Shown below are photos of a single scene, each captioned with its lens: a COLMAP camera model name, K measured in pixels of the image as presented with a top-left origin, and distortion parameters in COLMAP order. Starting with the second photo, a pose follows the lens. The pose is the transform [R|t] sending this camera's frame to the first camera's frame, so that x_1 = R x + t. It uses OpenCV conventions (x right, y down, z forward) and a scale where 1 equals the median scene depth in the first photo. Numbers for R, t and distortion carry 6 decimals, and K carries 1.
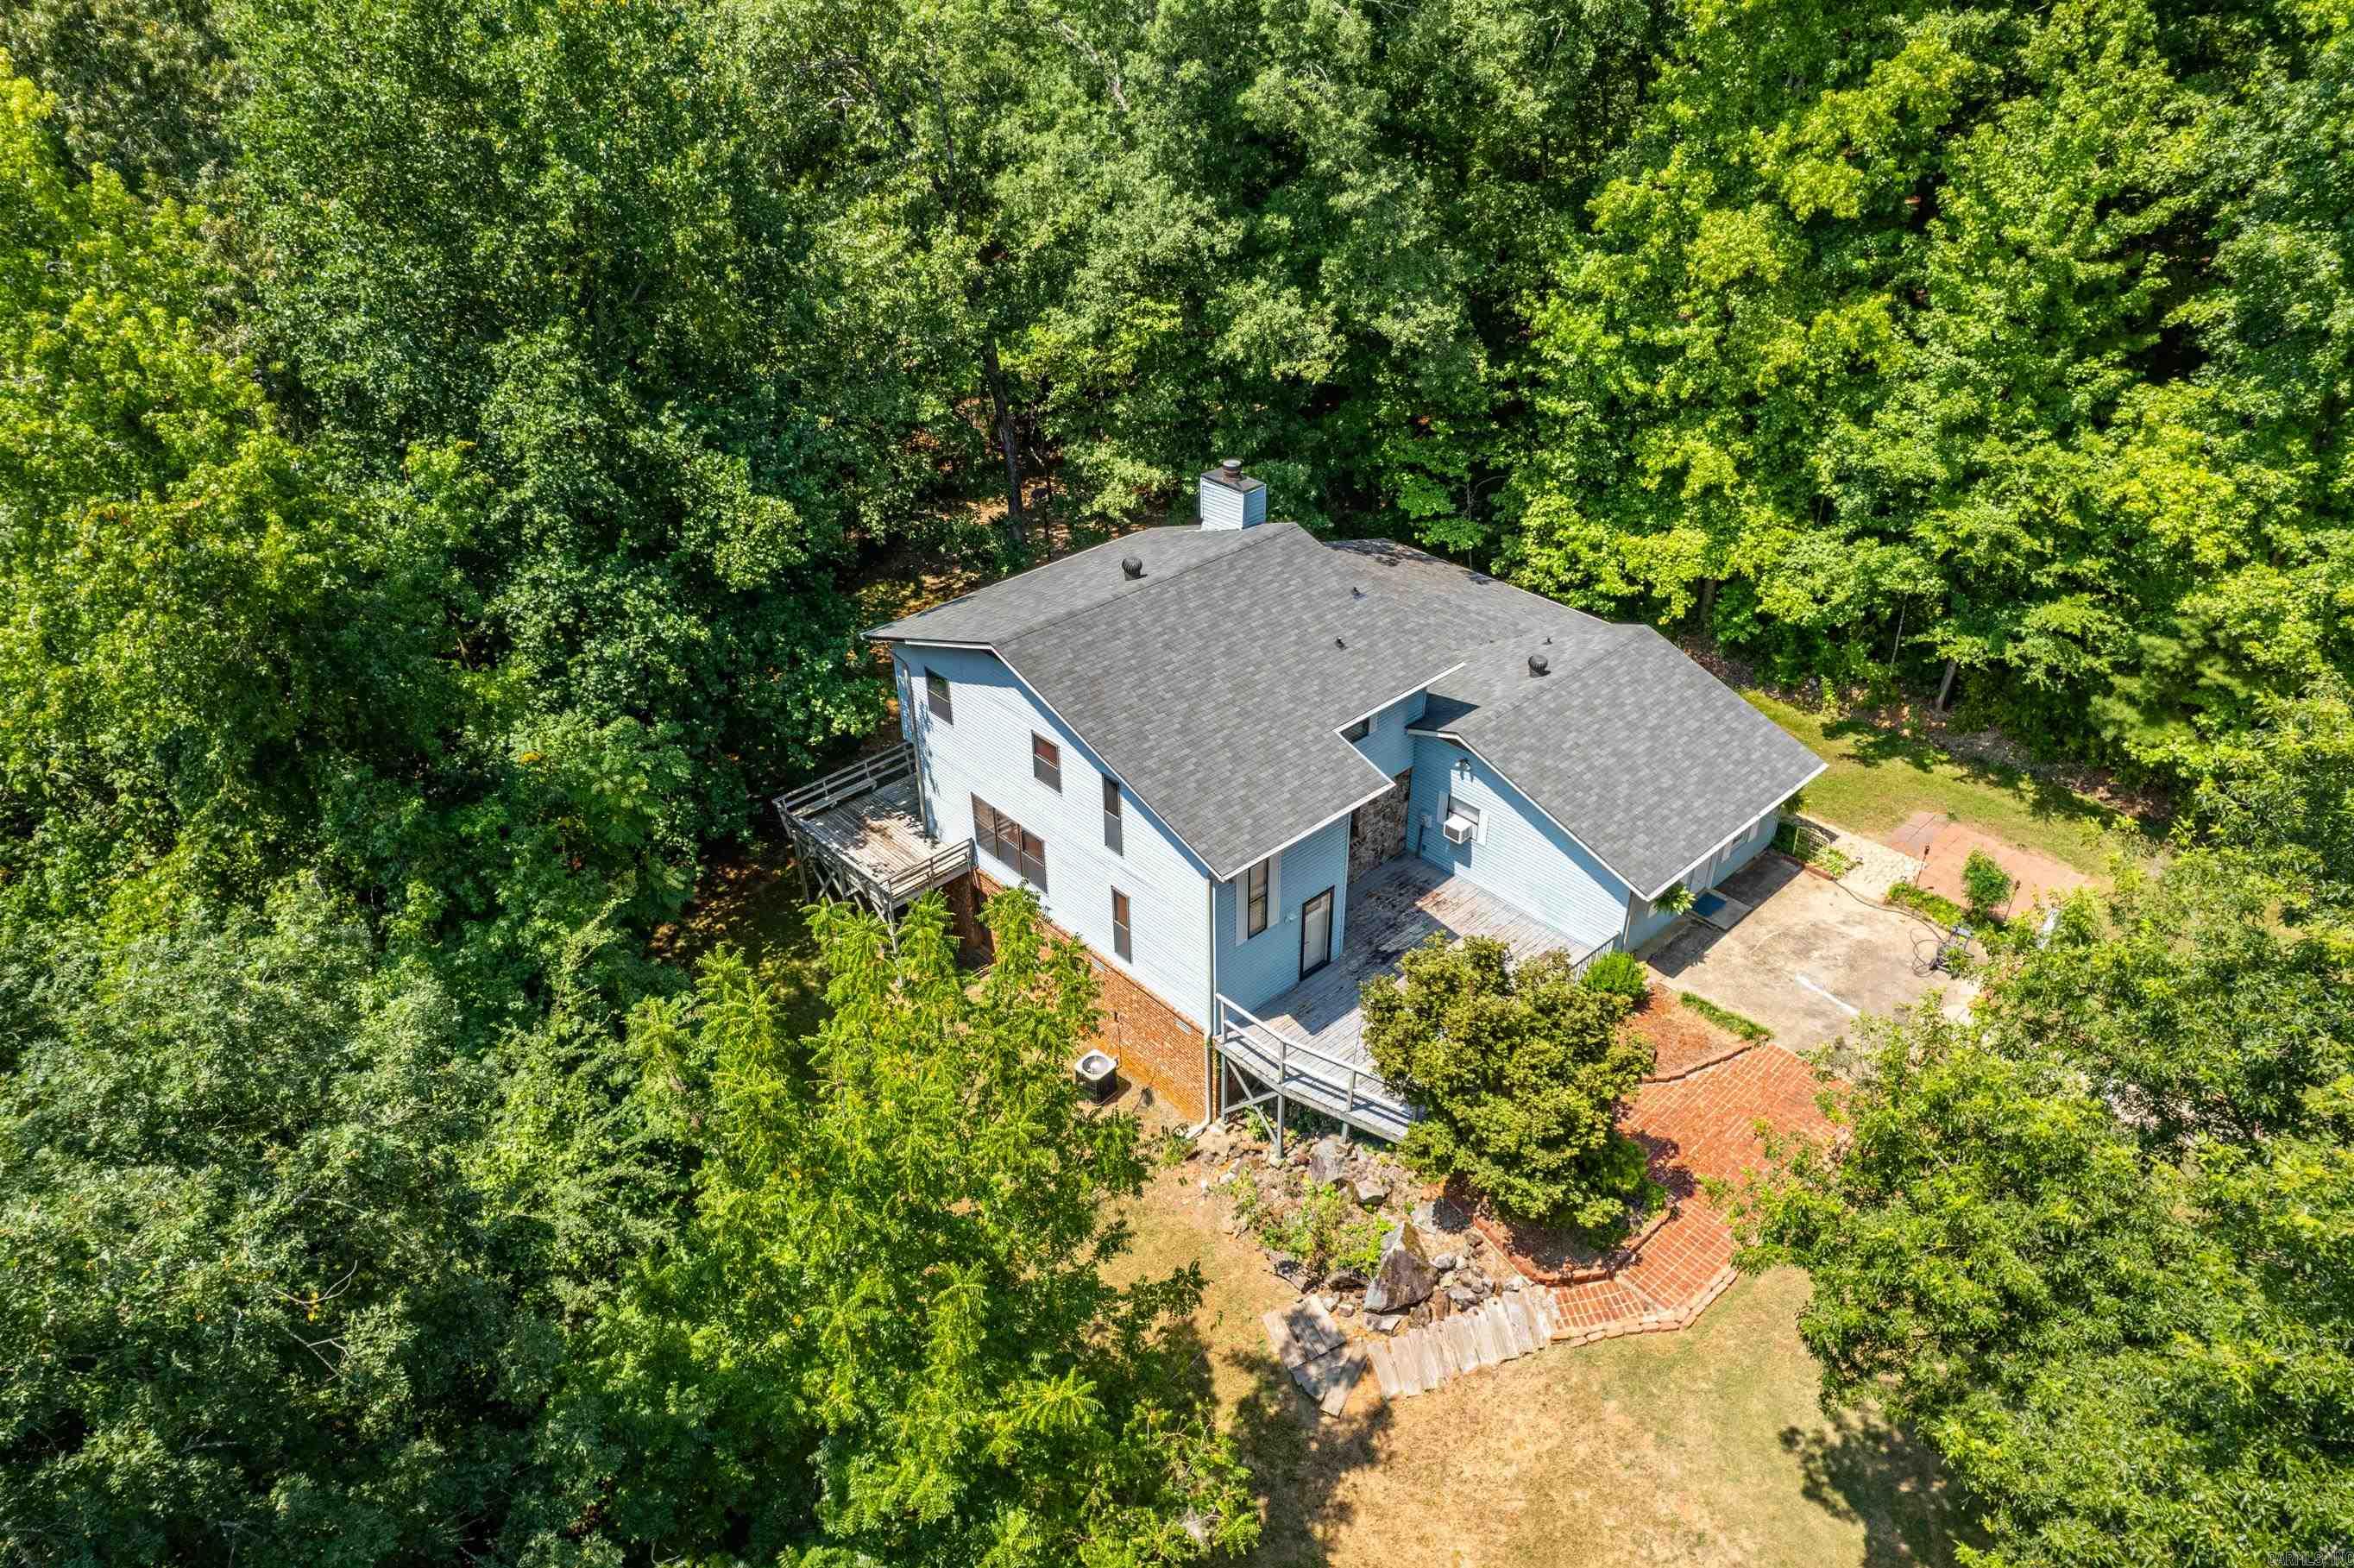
lens RADIAL K [[1466.3, 0, 1220.6], [0, 1466.3, 825.7], [0, 0, 1]] dist [-0.065473, 0.000088]
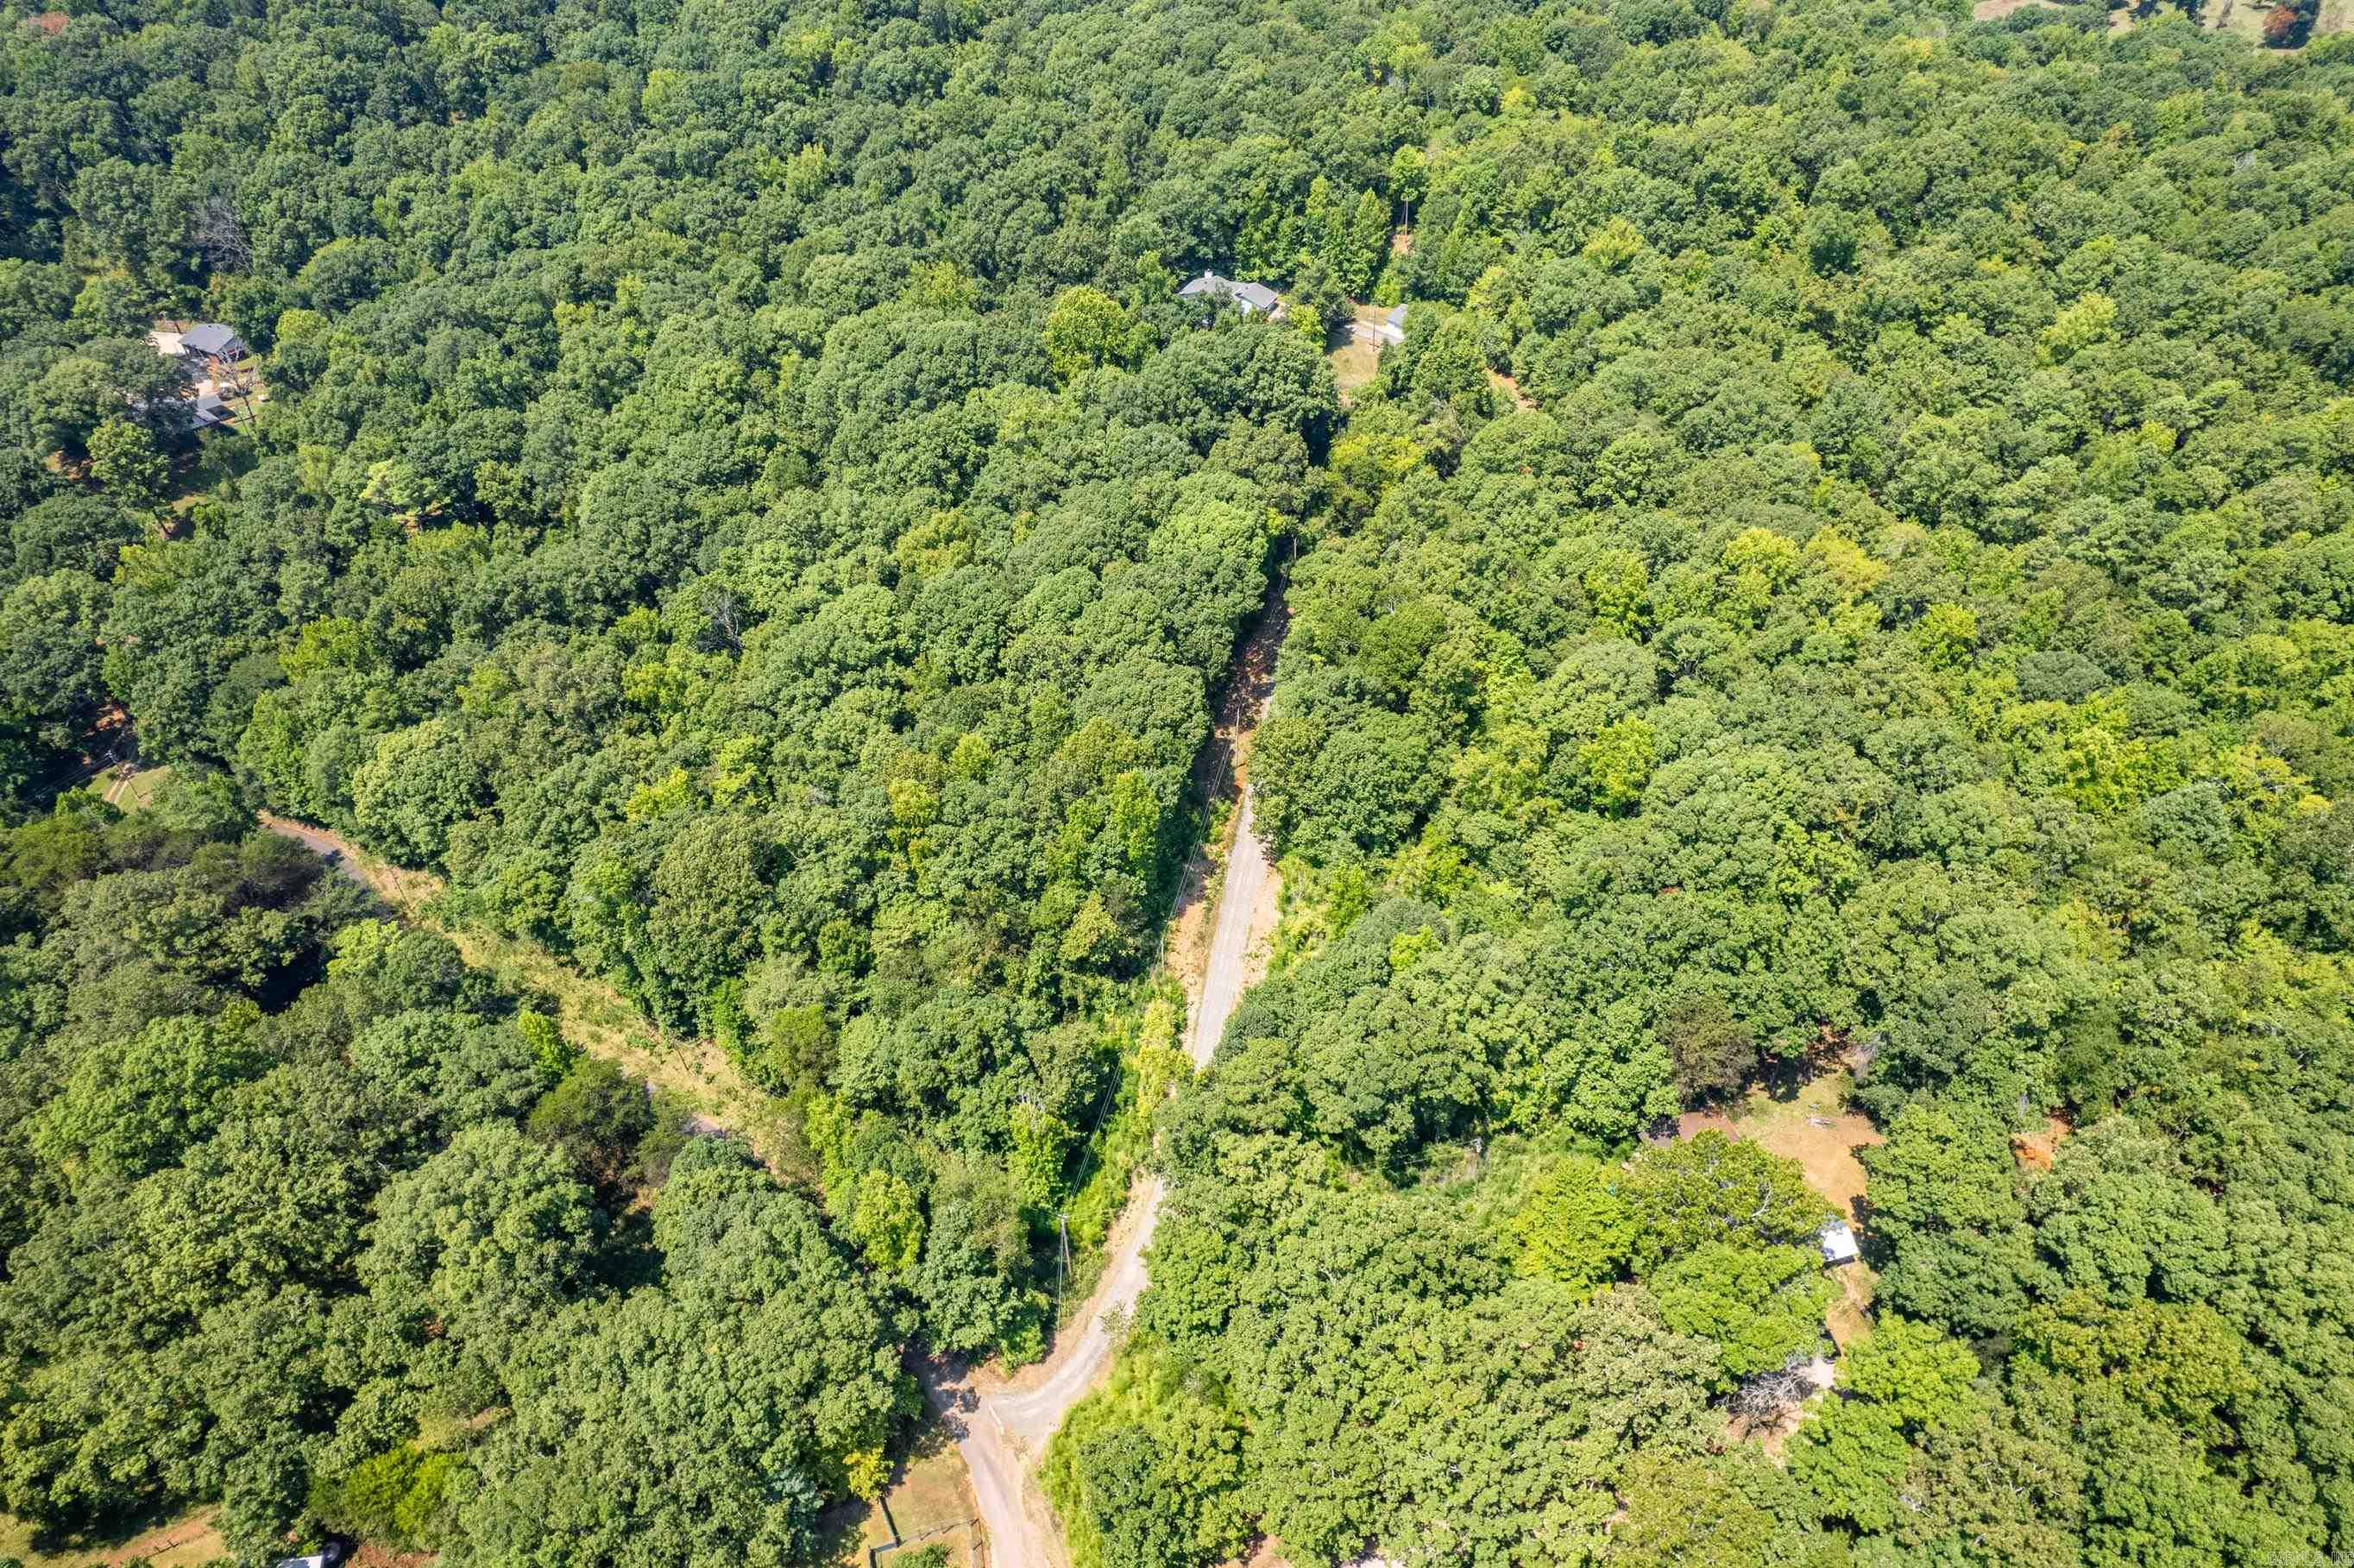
lens RADIAL K [[1507.5, 0, 1177.0], [0, 1507.5, 784.0], [0, 0, 1]] dist [-0.073555, 0.083022]
pose [[0.935622, -0.226508, 0.270751, -3.346639], [0.201549, 0.972457, 0.117067, 1.686081], [-0.289811, -0.054961, 0.955505, -7.796550]]
